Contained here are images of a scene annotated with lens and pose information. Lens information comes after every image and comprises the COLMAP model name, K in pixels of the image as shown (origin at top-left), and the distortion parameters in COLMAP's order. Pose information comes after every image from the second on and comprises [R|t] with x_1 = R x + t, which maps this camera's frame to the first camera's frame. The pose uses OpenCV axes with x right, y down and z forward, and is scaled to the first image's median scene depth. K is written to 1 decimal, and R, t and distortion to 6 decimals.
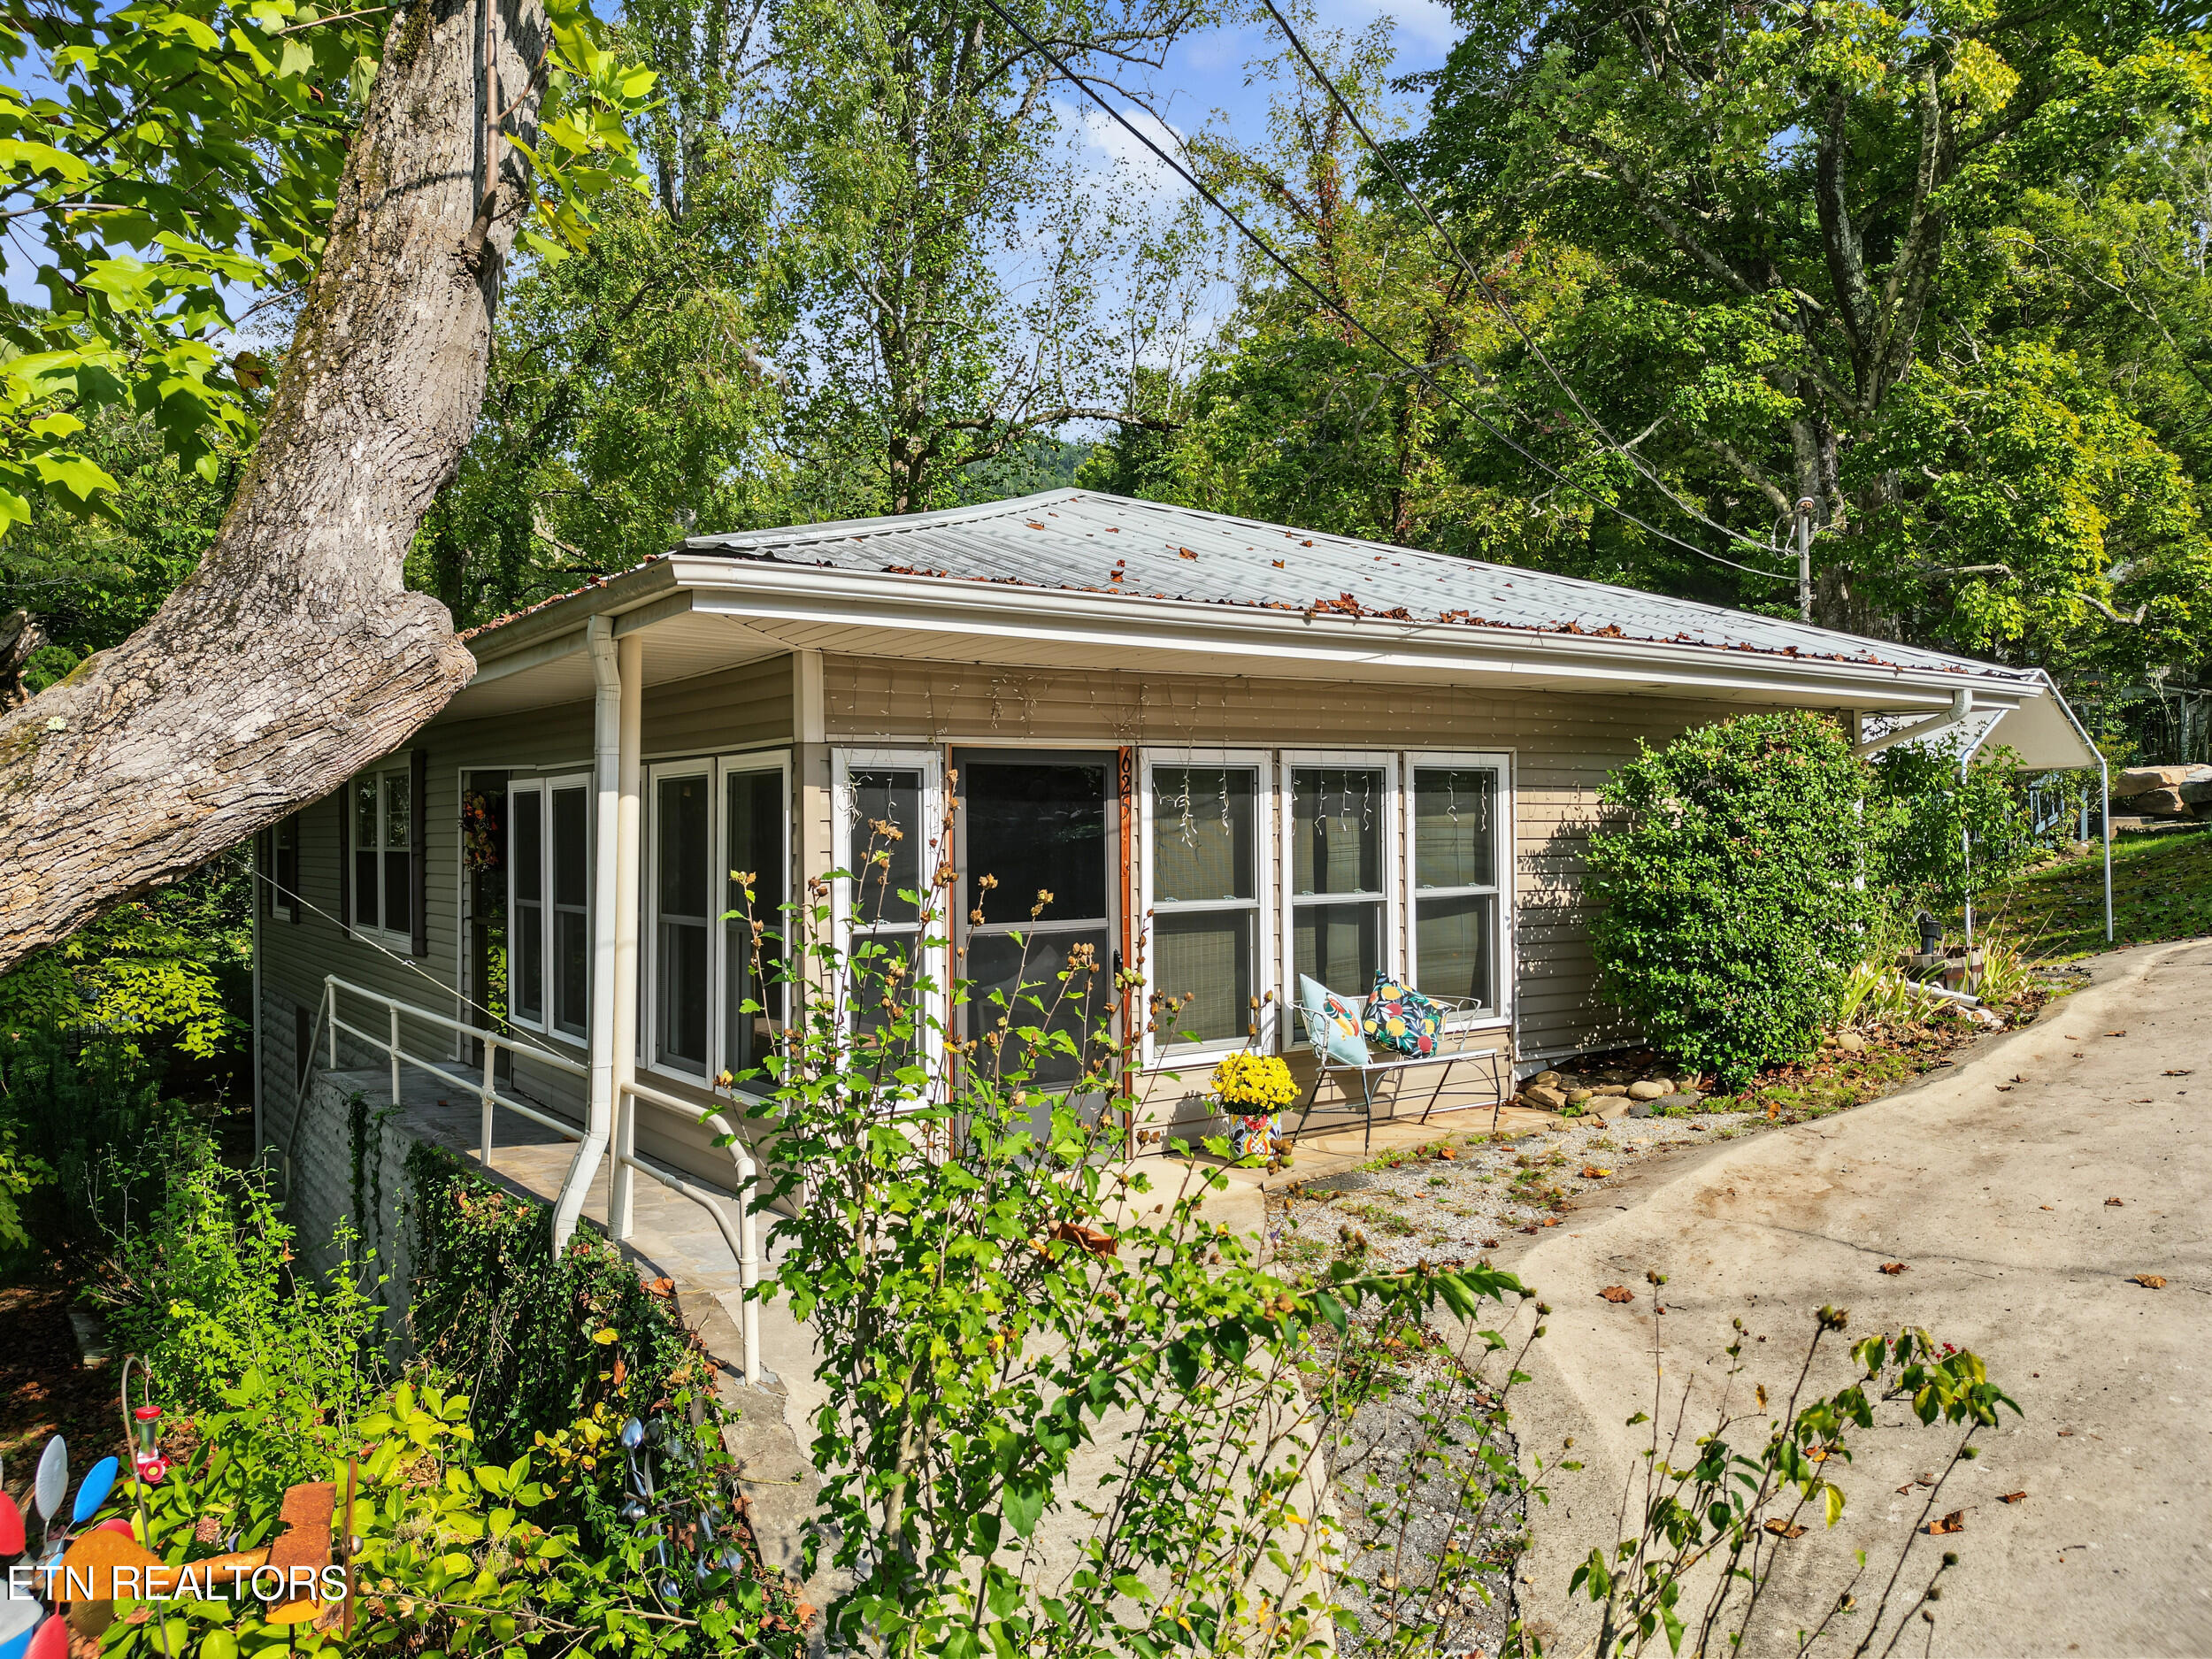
lens RADIAL K [[1600.8, 0, 1094.7], [0, 1600.8, 824.5], [0, 0, 1]] dist [-0.006201, -0.011390]
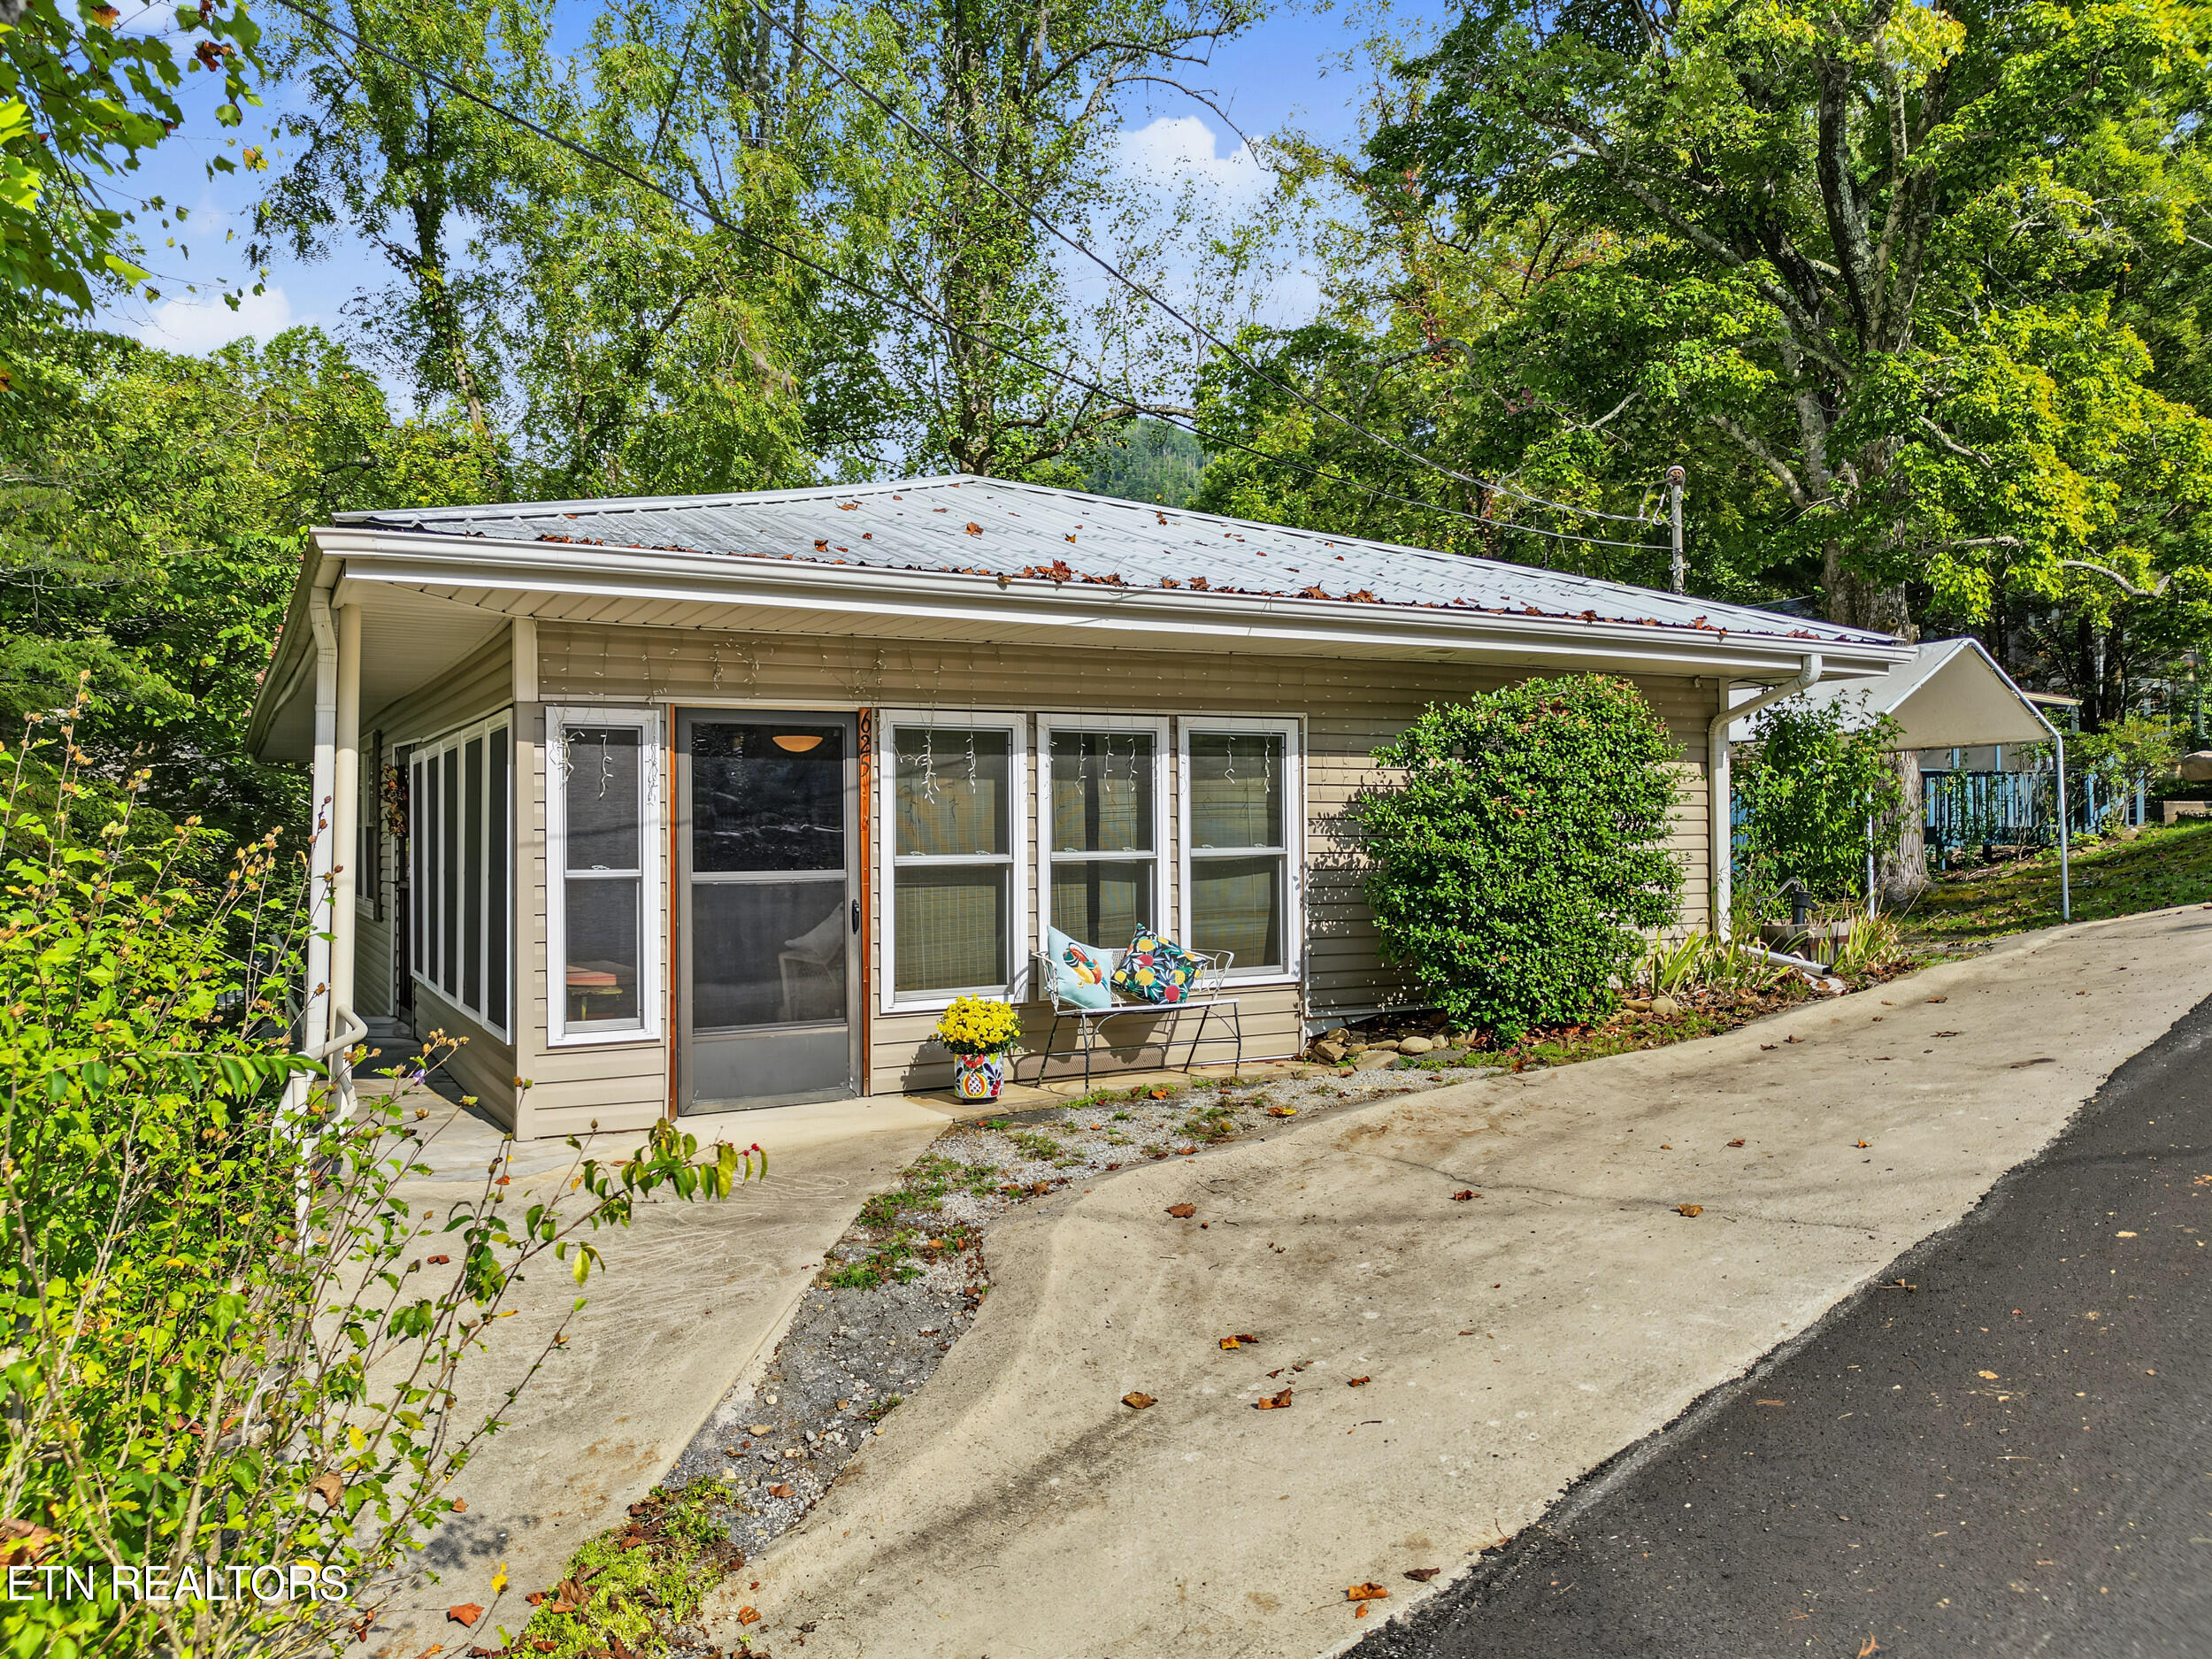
lens RADIAL K [[1600.8, 0, 1123.2], [0, 1600.8, 829.5], [0, 0, 1]] dist [-0.006201, -0.011390]
pose [[0.994911, -0.000132, -0.100759, 0.261142], [0.000243, 0.999999, 0.001089, 0.026856], [0.100759, -0.001108, 0.994910, -0.036769]]
